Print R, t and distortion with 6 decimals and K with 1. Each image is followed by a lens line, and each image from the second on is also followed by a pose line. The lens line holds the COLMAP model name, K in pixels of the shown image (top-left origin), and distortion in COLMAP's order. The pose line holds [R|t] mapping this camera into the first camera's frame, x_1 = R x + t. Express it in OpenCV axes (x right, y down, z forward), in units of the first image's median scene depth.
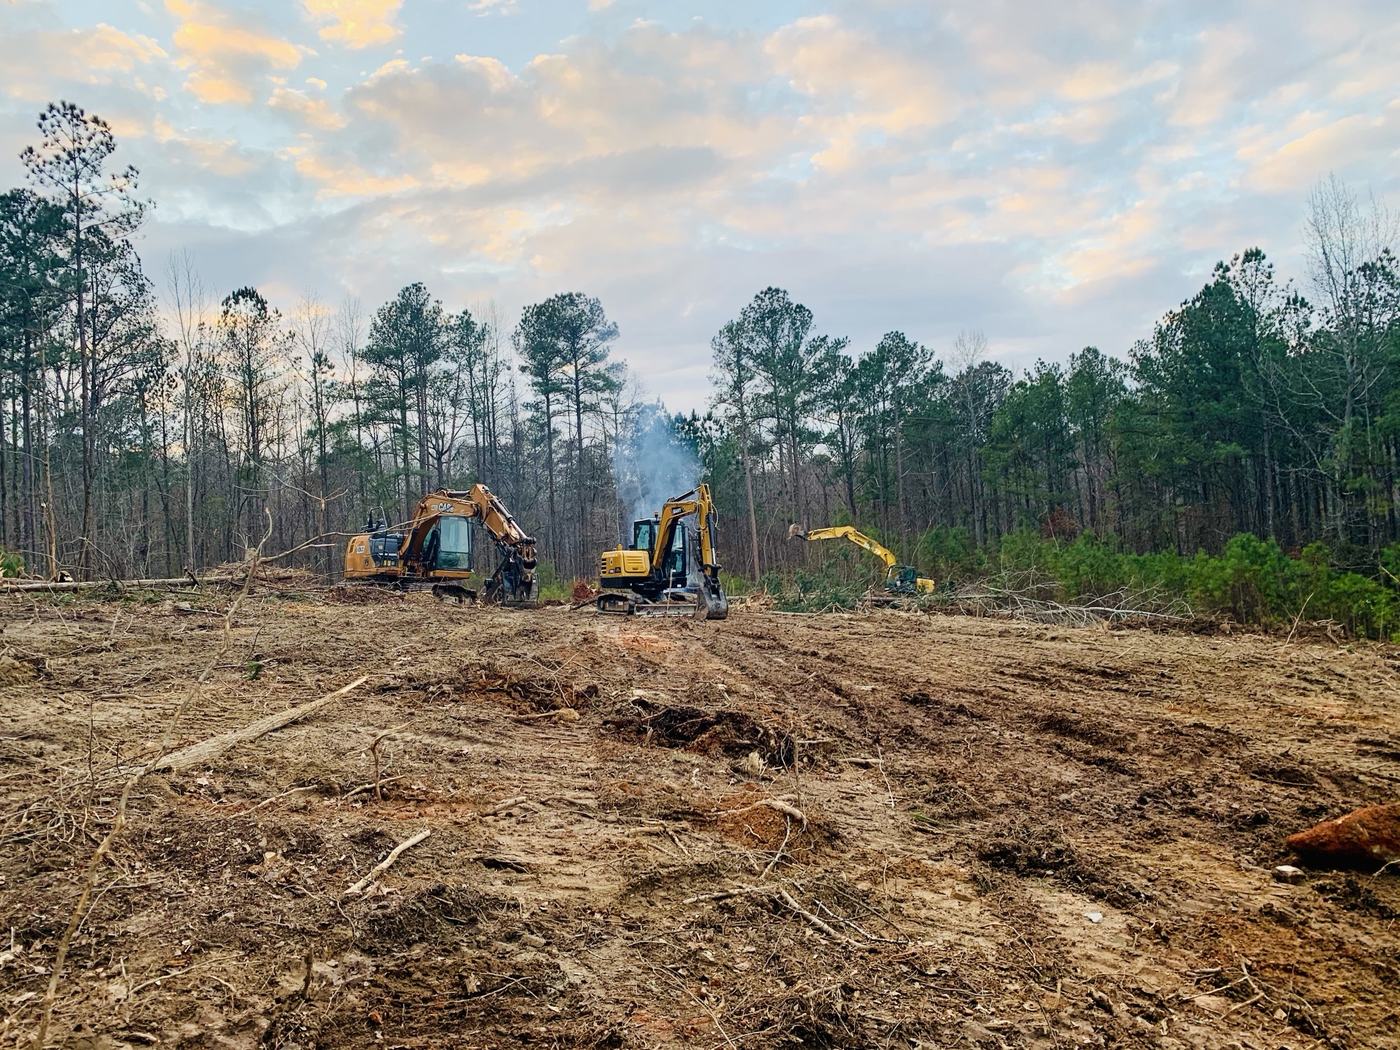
lens RADIAL K [[1011.8, 0, 700.0], [0, 1011.8, 525.0], [0, 0, 1]] dist [-0.002075, -0.002286]
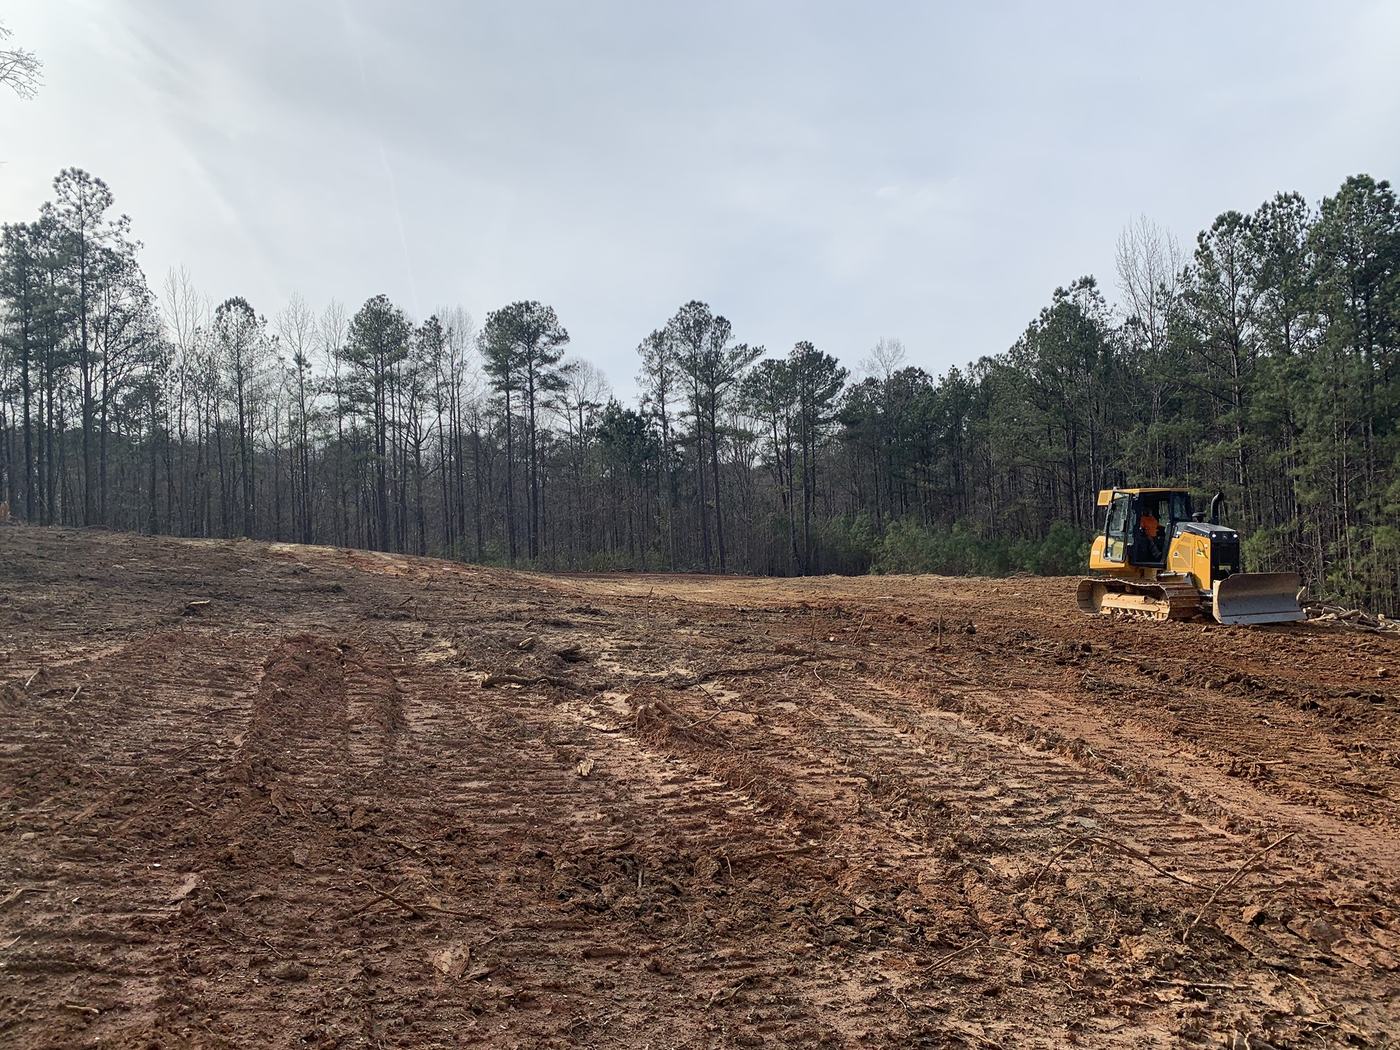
lens RADIAL K [[1059.5, 0, 700.0], [0, 1059.5, 525.0], [0, 0, 1]] dist [0.002636, -0.004083]
pose [[0.998371, 0.022082, -0.052603, 0.143154], [-0.021914, 0.999753, 0.003767, 0.010733], [0.052673, -0.002608, 0.998608, -0.179597]]
